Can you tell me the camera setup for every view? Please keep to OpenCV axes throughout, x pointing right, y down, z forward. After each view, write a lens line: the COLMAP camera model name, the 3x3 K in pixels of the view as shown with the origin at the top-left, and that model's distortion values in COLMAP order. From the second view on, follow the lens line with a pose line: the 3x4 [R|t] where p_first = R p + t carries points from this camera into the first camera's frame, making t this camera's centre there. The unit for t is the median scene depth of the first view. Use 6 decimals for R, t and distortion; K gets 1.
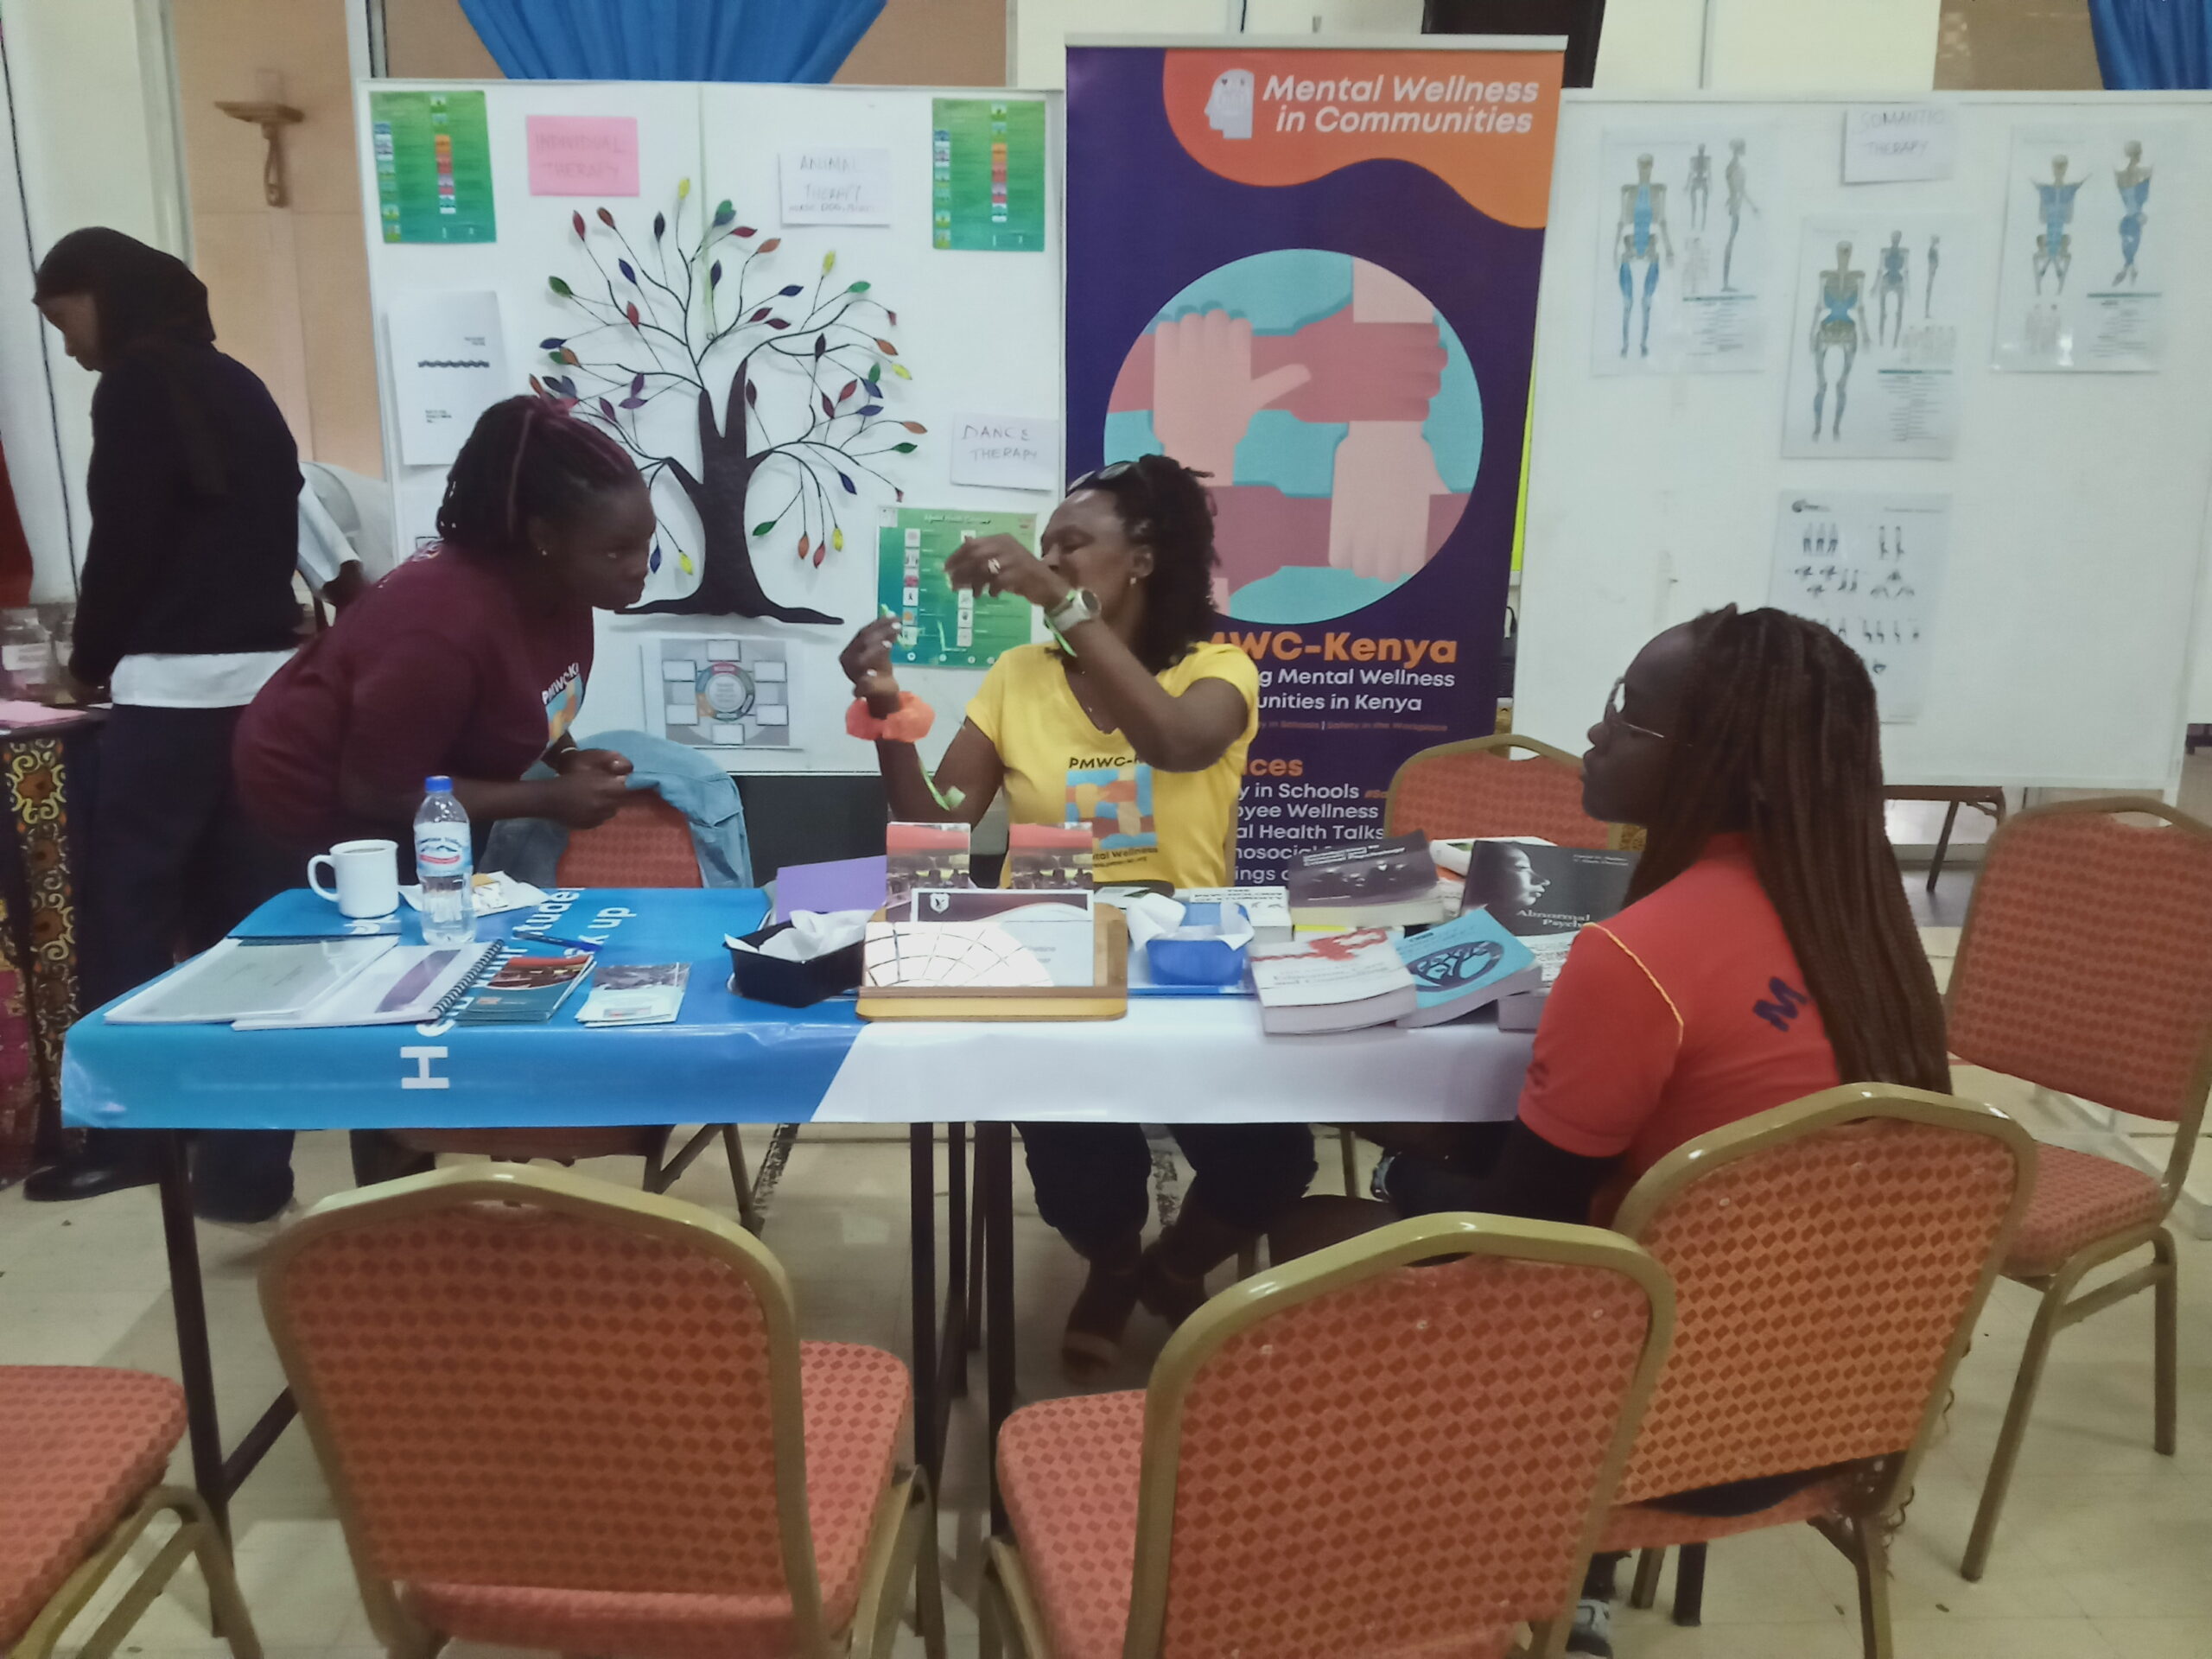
lens RADIAL K [[1817.7, 0, 1083.7], [0, 1817.7, 806.8], [0, 0, 1]] dist [0.095325, -0.159149]
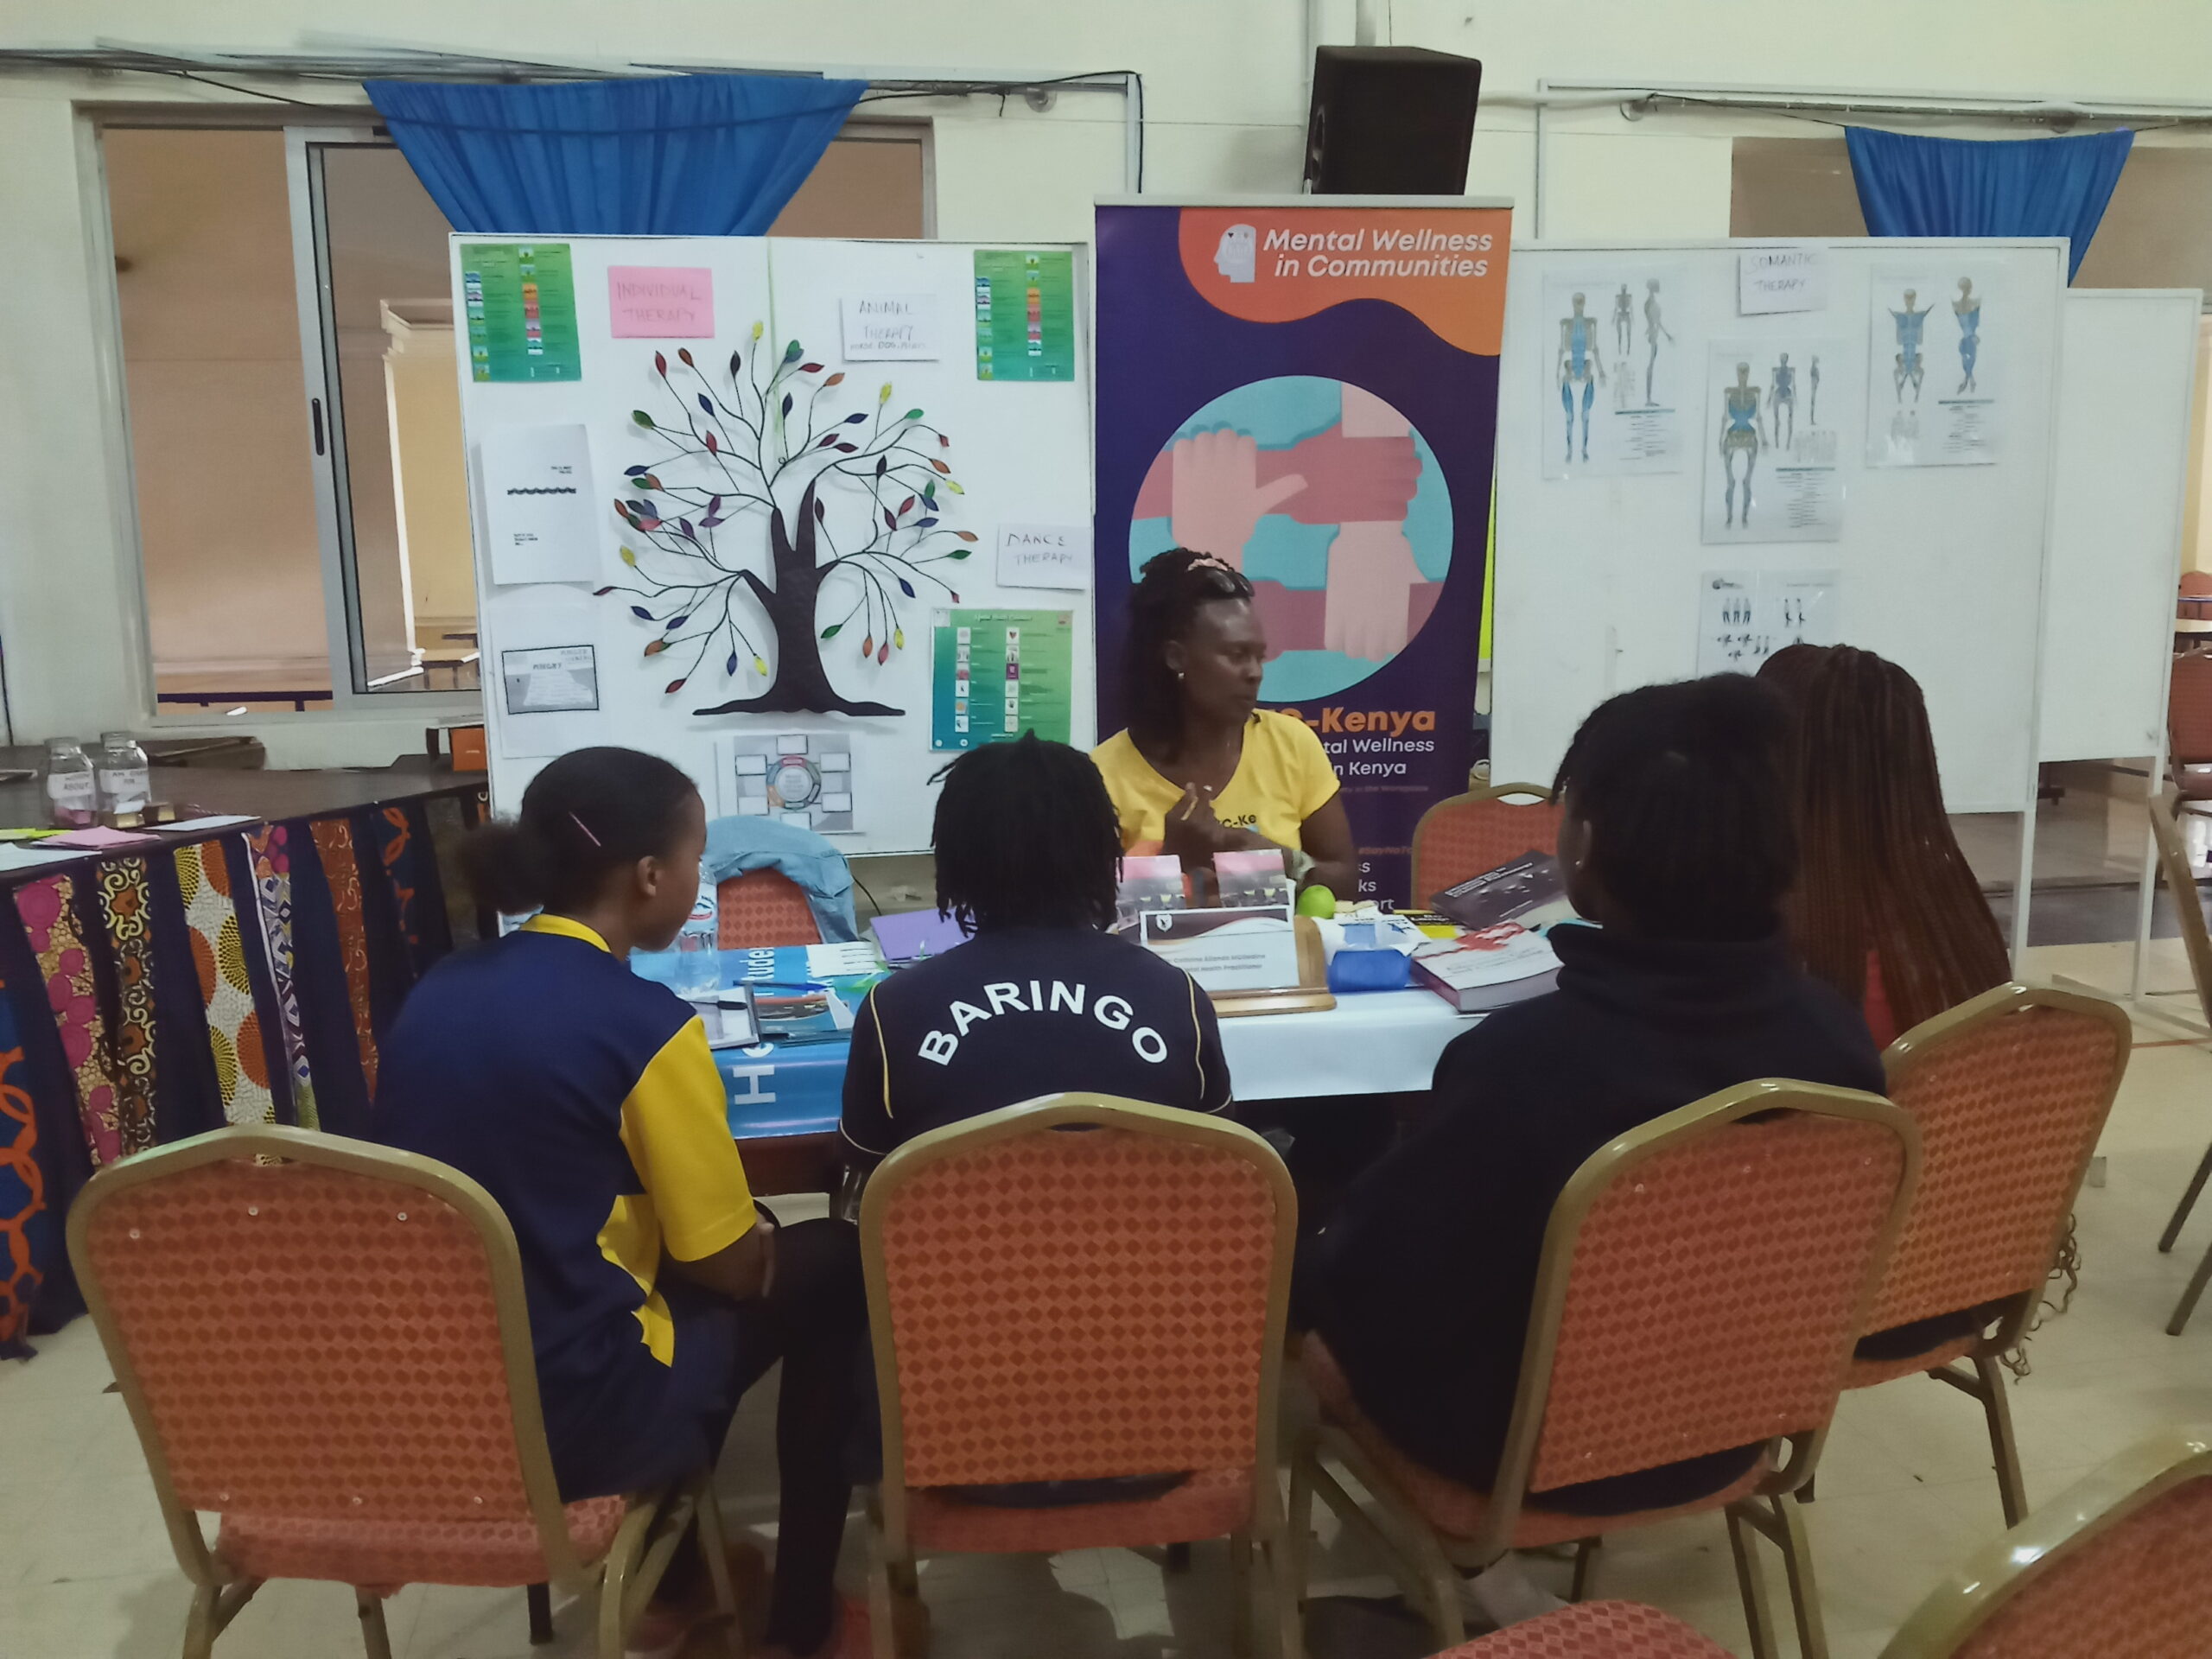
lens RADIAL K [[1817.7, 0, 1085.1], [0, 1817.7, 808.4], [0, 0, 1]] dist [0.095325, -0.159149]
pose [[0.989241, -0.046182, 0.138813, -0.185659], [0.055701, 0.996298, -0.065488, 0.034498], [-0.135274, 0.072515, 0.988151, -0.097575]]
